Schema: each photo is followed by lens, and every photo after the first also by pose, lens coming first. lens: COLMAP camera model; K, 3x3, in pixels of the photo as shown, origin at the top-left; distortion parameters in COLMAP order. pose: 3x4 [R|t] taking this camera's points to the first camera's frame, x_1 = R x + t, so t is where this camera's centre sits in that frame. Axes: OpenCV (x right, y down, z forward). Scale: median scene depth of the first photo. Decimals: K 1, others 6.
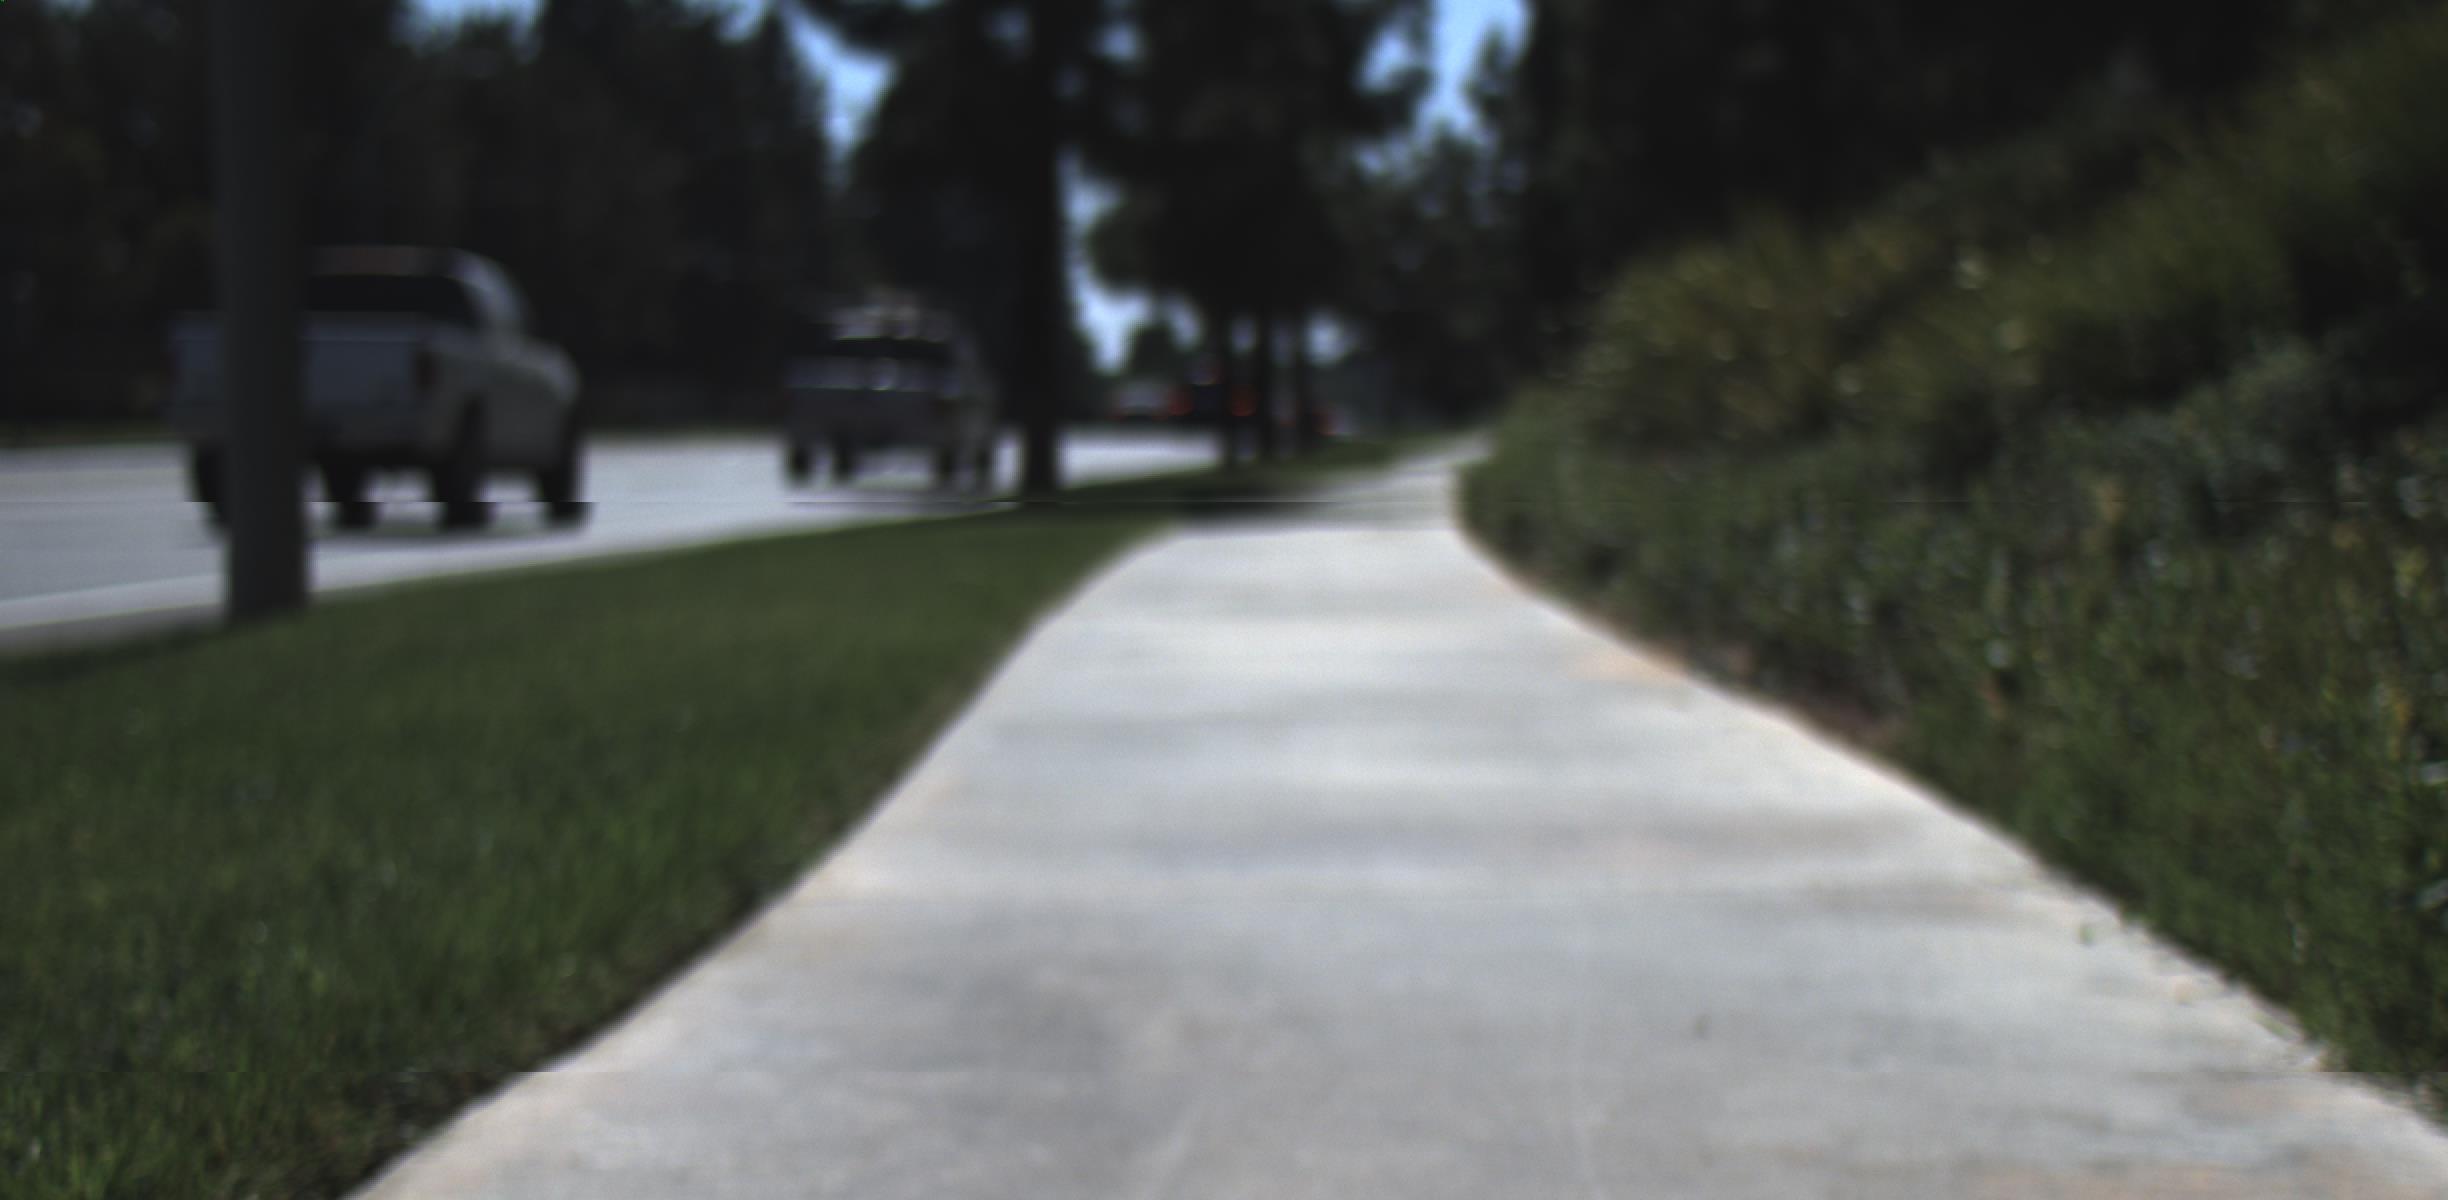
lens RADIAL K [[15772.1, 0, 1214.9], [0, 15772.1, 605.1], [0, 0, 1]] dist [2.690071, 0.000000]
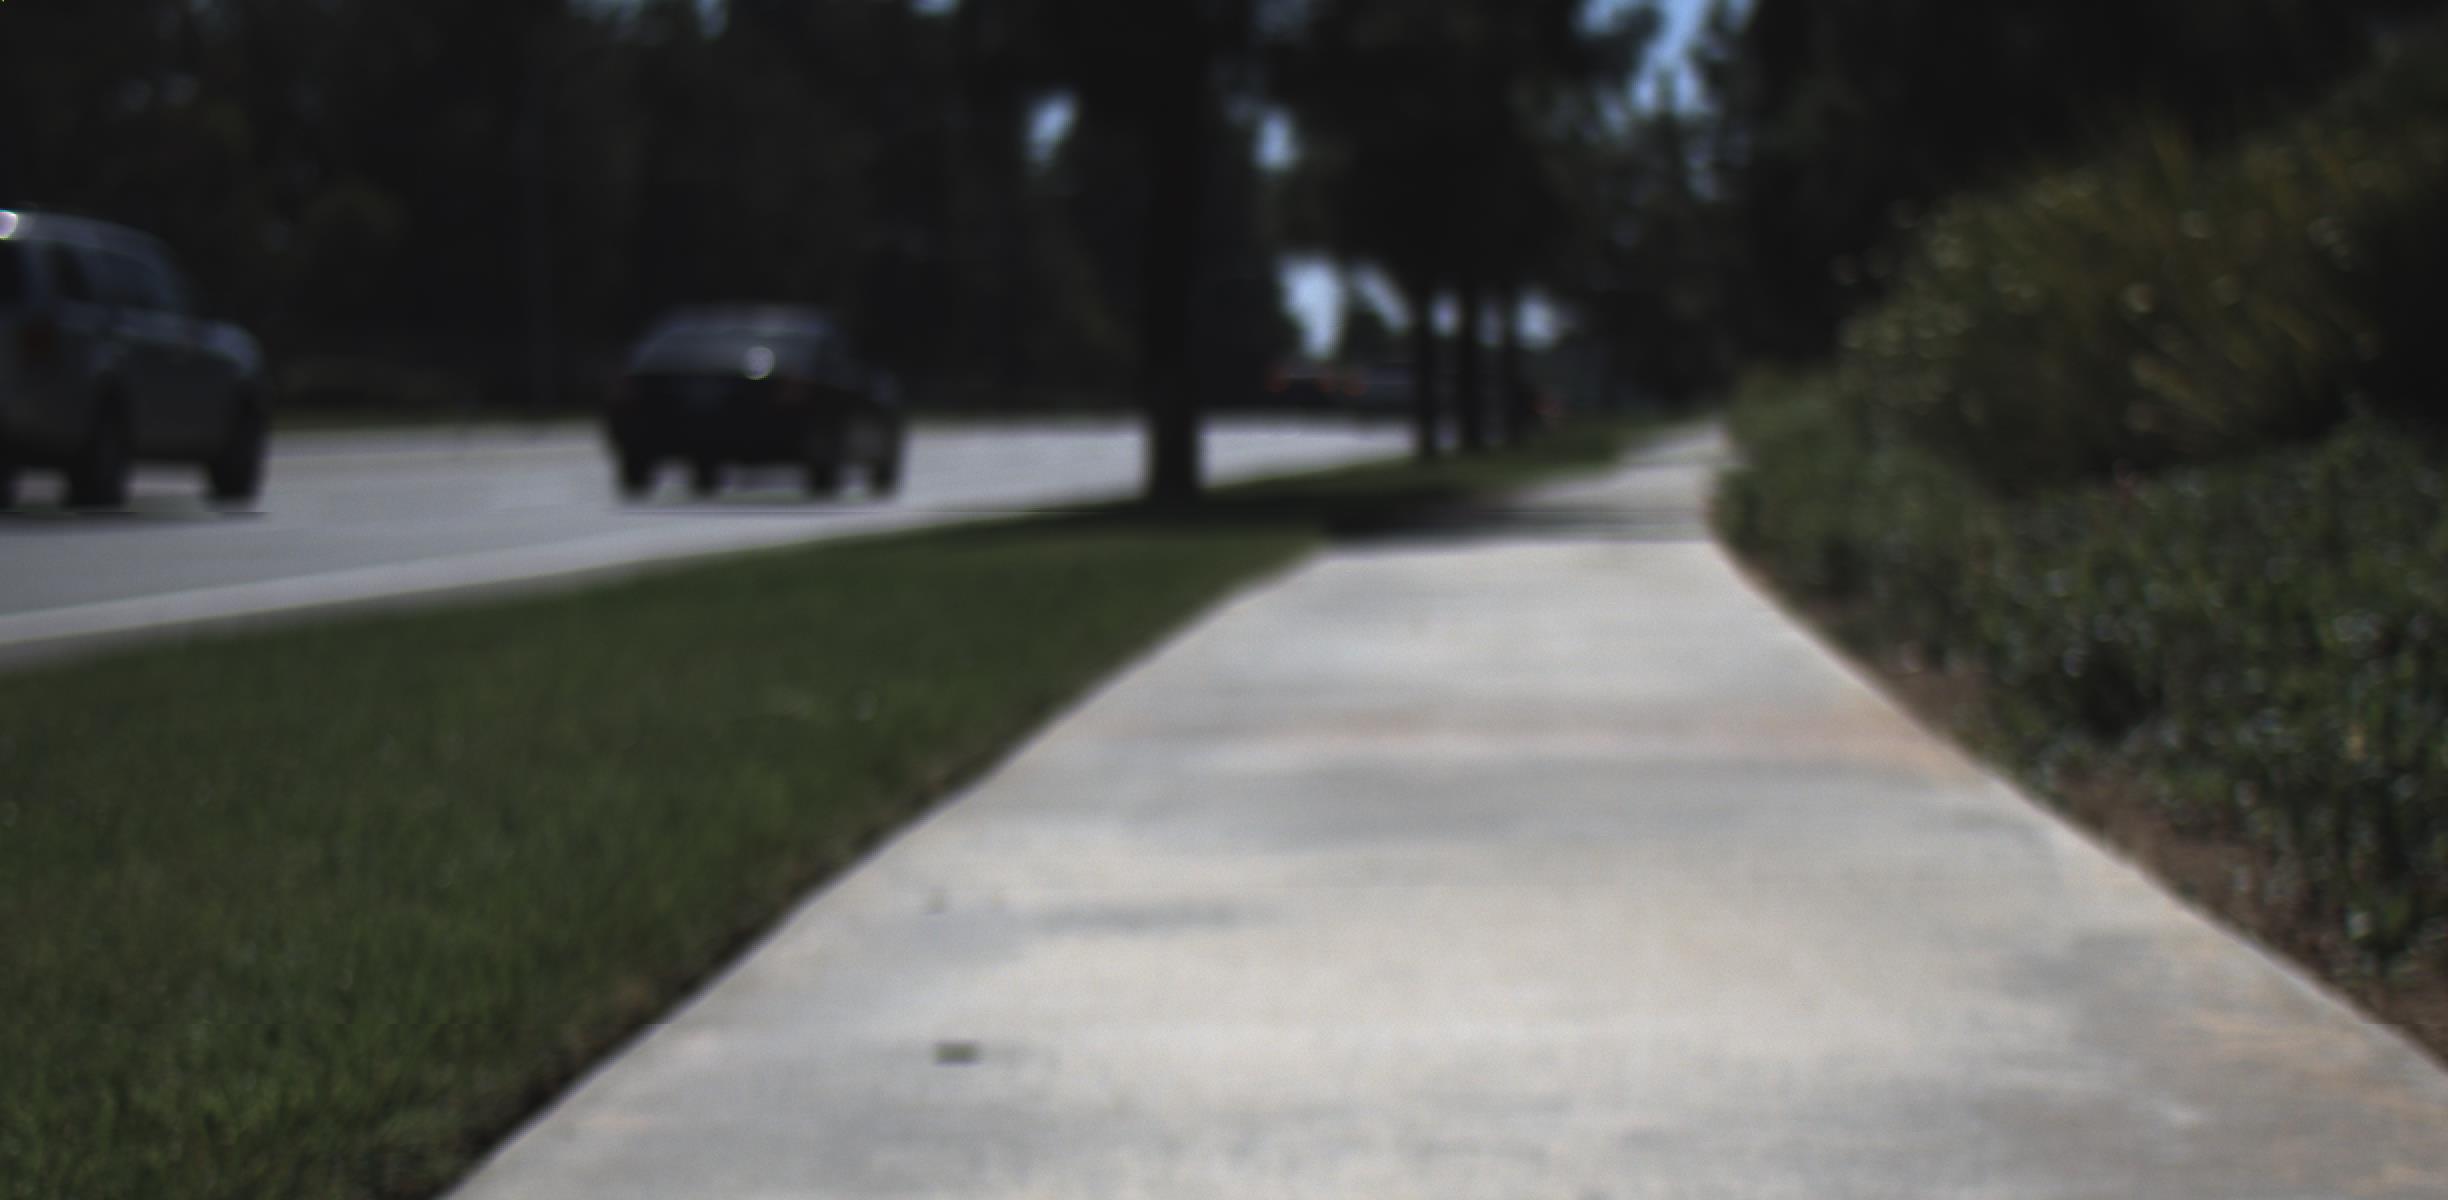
lens RADIAL K [[9417.1, 0, 1230.8], [0, 9417.1, 604.5], [0, 0, 1]] dist [0.706431, 0.000000]
pose [[0.999527, 0.000581, -0.030756, 0.008752], [-0.000289, 0.999955, 0.009498, -0.007429], [0.030760, -0.009485, 0.999482, 0.627772]]
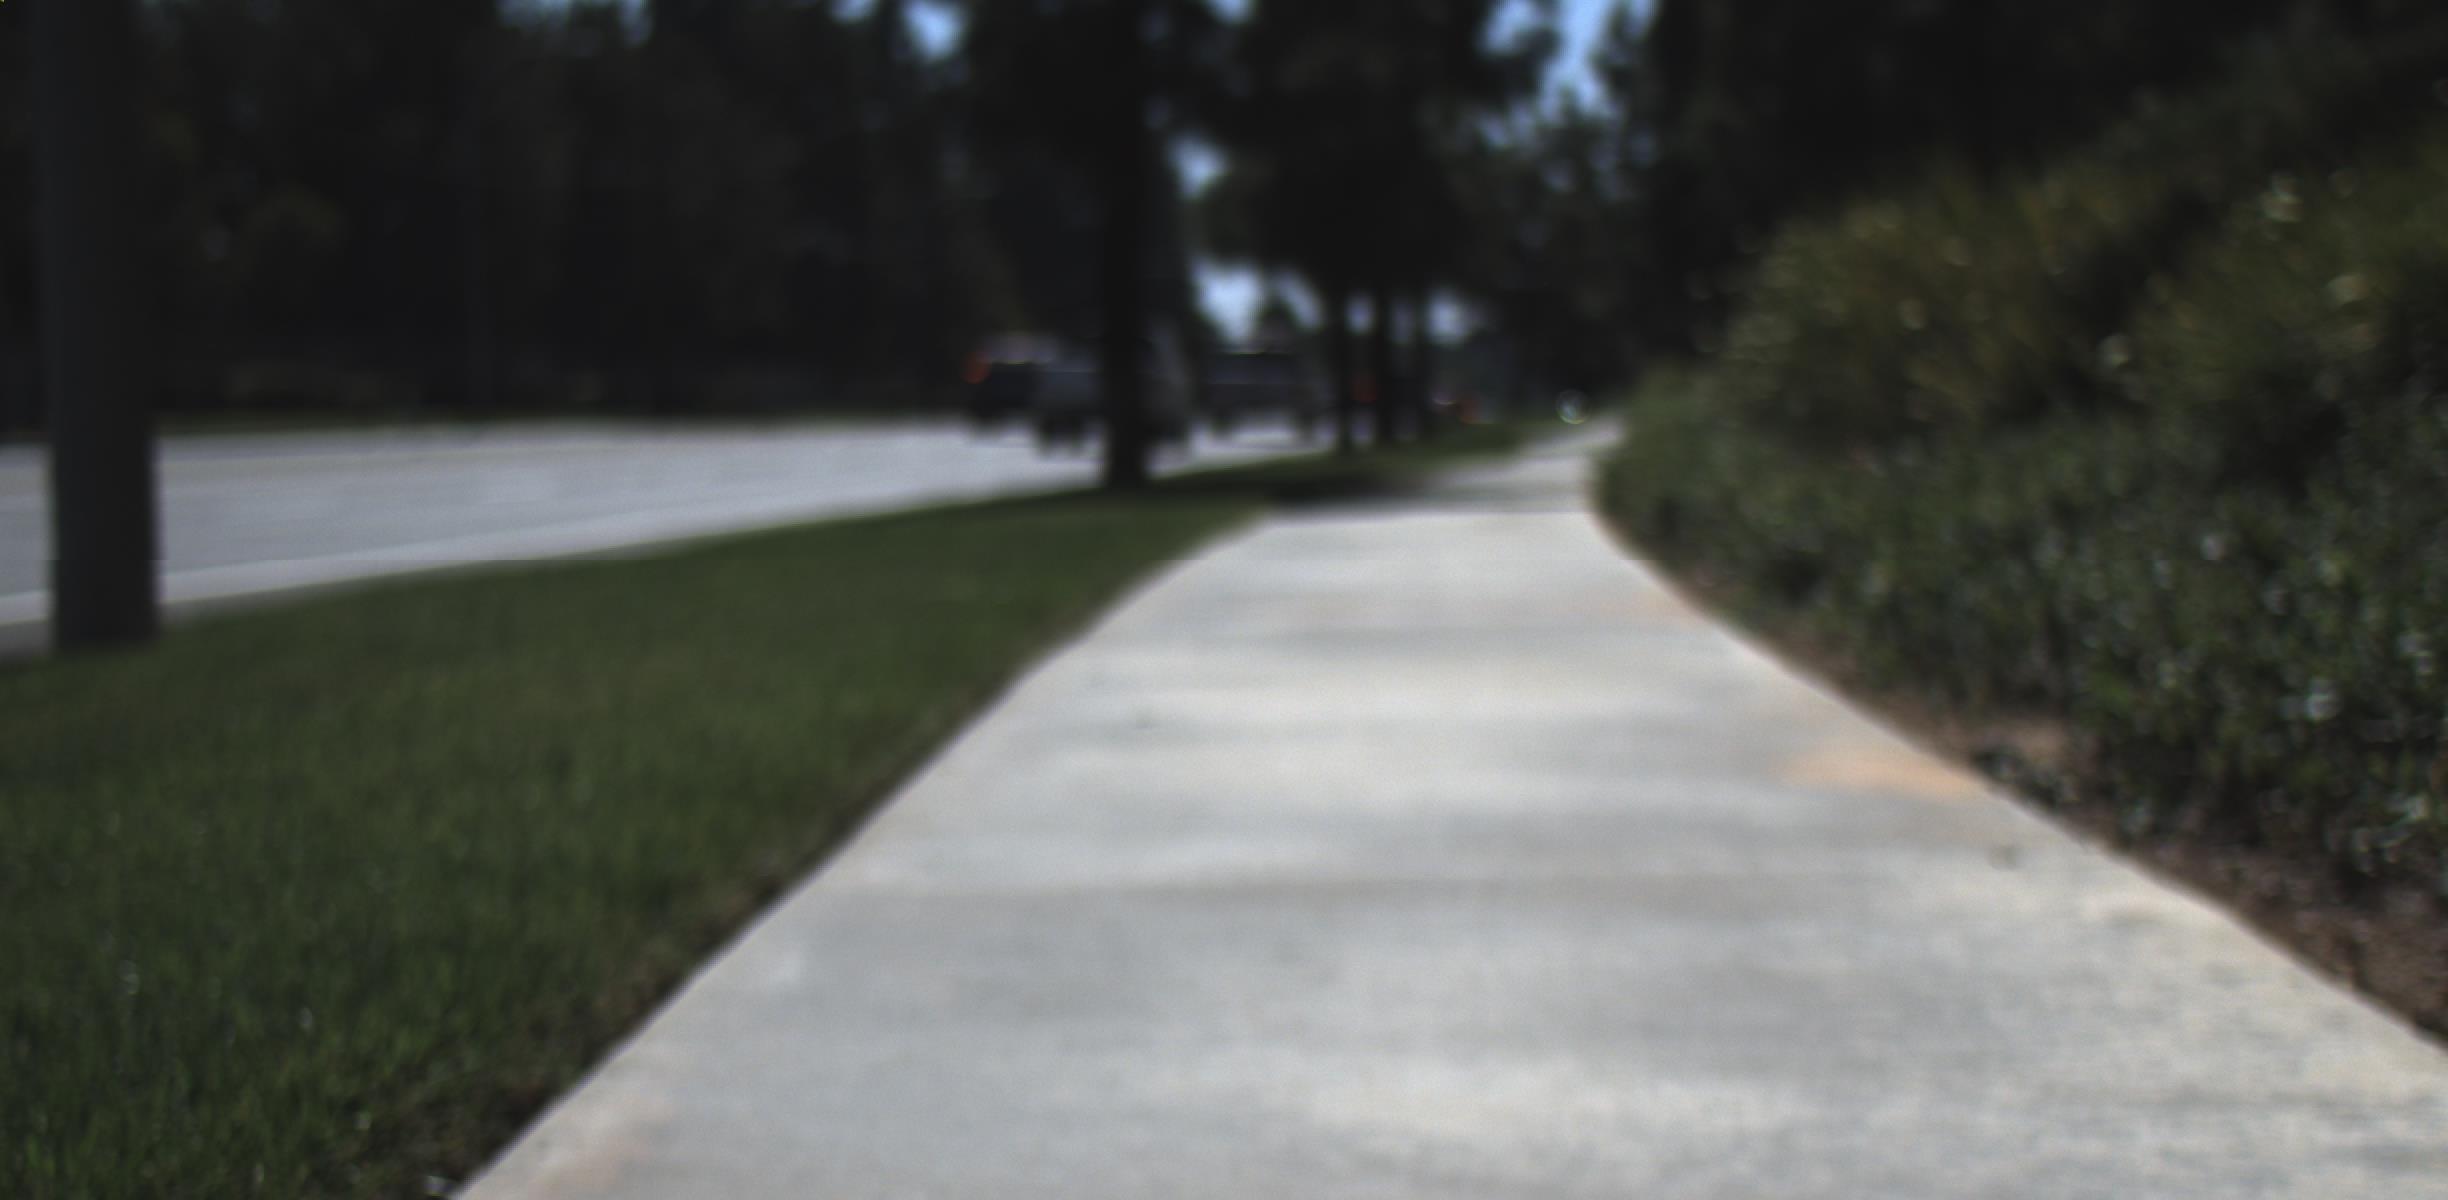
lens RADIAL K [[15772.1, 0, 1213.3], [0, 15772.1, 605.6], [0, 0, 1]] dist [2.690071, 0.000000]
pose [[0.999950, -0.005858, -0.008100, 0.000520], [0.005868, 0.999982, 0.001141, -0.000647], [0.008094, -0.001188, 0.999967, 0.052057]]
